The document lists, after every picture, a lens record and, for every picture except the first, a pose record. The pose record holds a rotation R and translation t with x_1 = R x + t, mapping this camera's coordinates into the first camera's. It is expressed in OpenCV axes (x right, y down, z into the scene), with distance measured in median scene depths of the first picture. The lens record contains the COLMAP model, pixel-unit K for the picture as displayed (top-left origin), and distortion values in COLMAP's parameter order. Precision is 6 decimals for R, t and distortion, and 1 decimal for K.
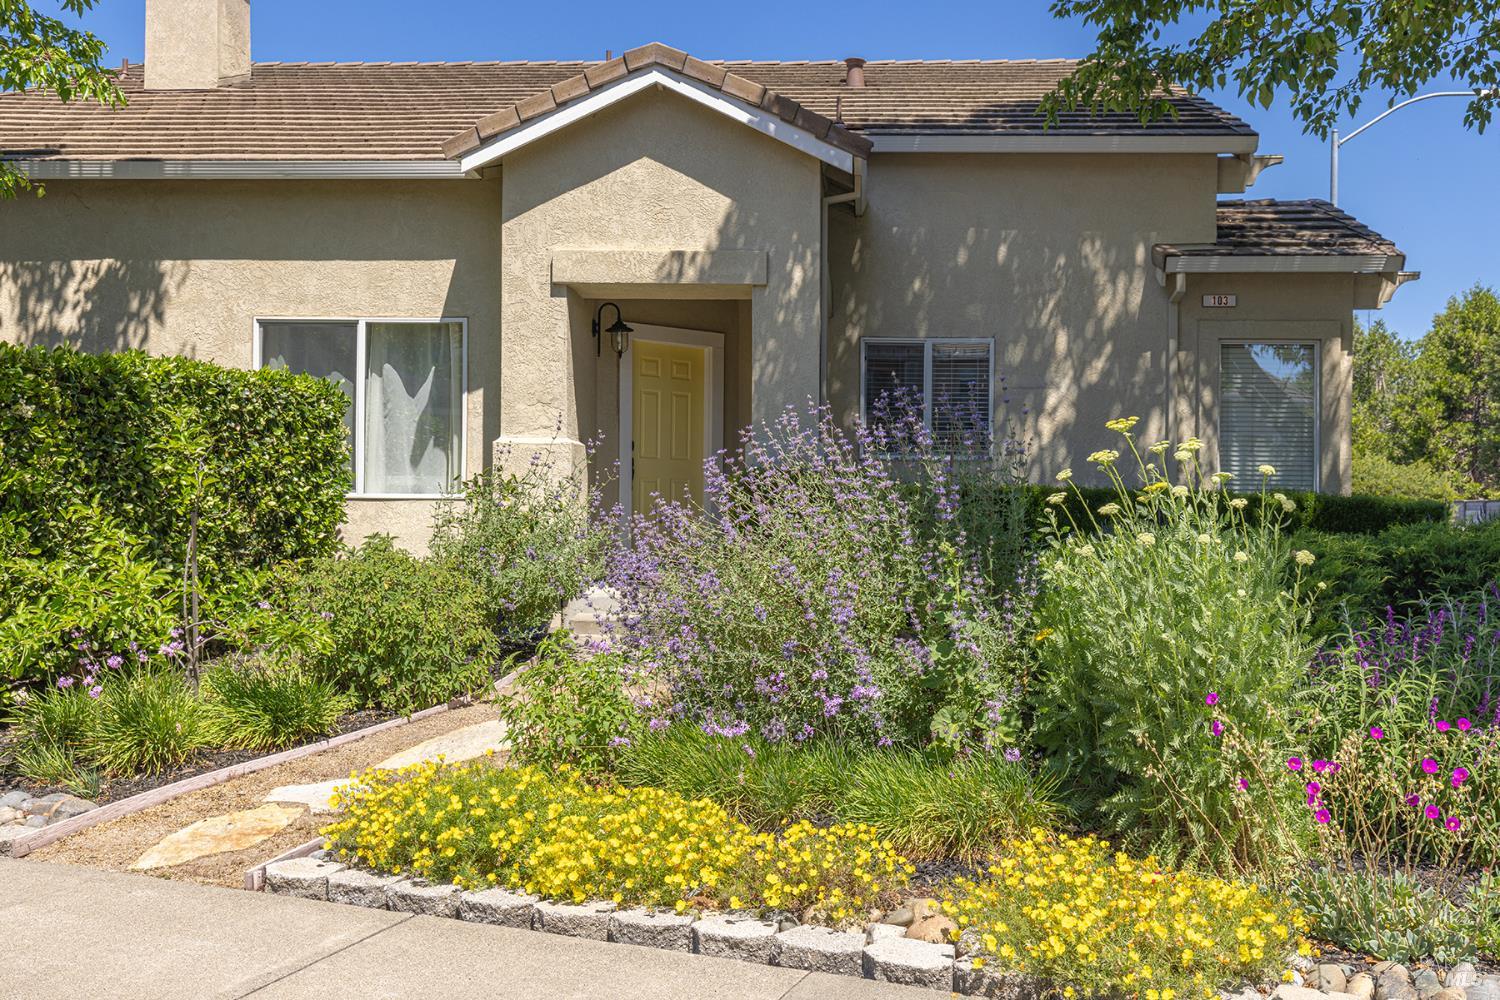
lens RADIAL K [[1327.6, 0, 742.1], [0, 1327.6, 505.4], [0, 0, 1]] dist [0.010590, 0.003296]
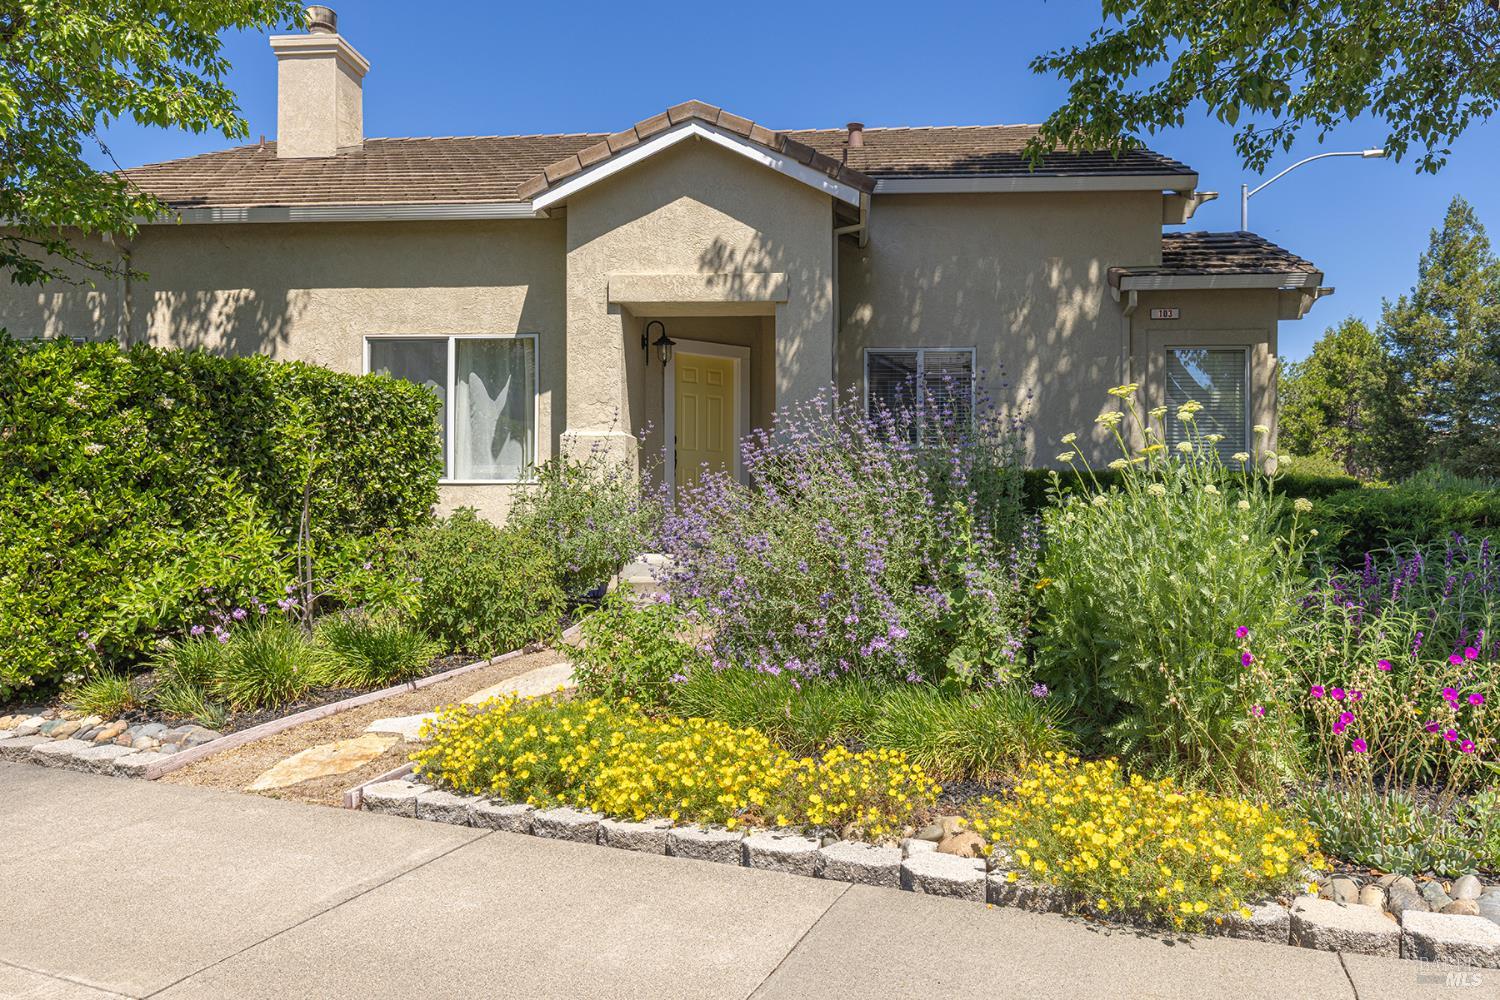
lens RADIAL K [[1042.2, 0, 742.7], [0, 1042.2, 508.4], [0, 0, 1]] dist [0.001704, -0.001112]
pose [[0.999915, -0.005003, -0.012020, -0.013772], [0.005062, 0.999975, 0.004923, 0.018655], [0.011995, -0.004984, 0.999916, 0.071494]]
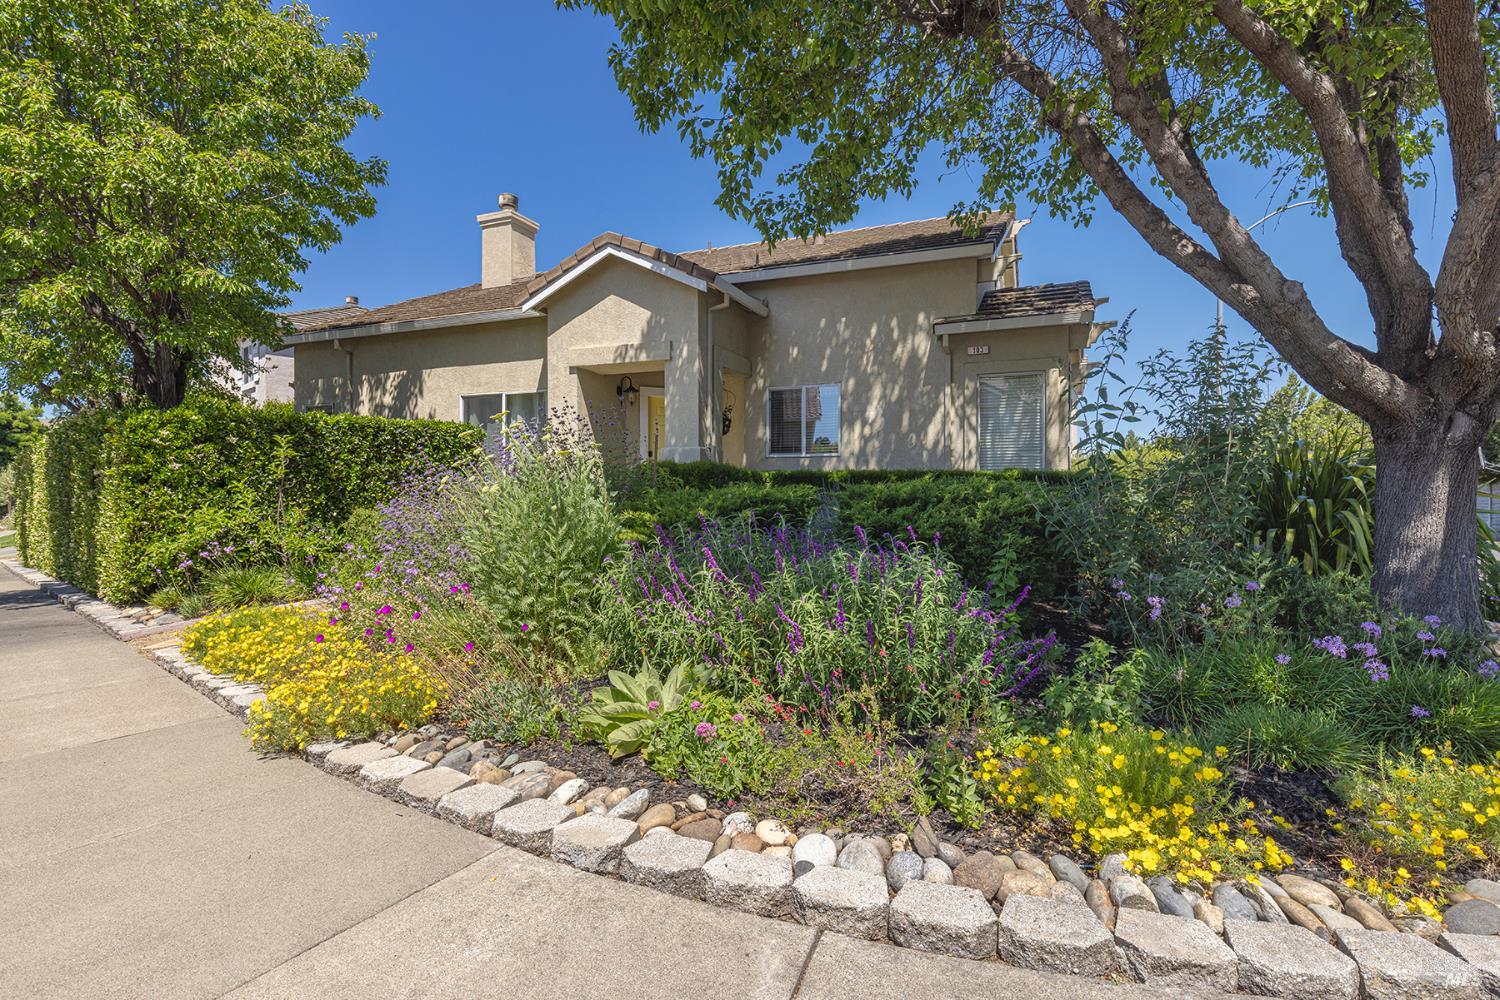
lens RADIAL K [[731.2, 0, 740.1], [0, 731.2, 492.1], [0, 0, 1]] dist [-0.005601, -0.000401]
pose [[0.949756, -0.011026, -0.312797, 0.505323], [0.007332, 0.999889, -0.012983, 0.029440], [0.312905, 0.010037, 0.949731, 0.127402]]
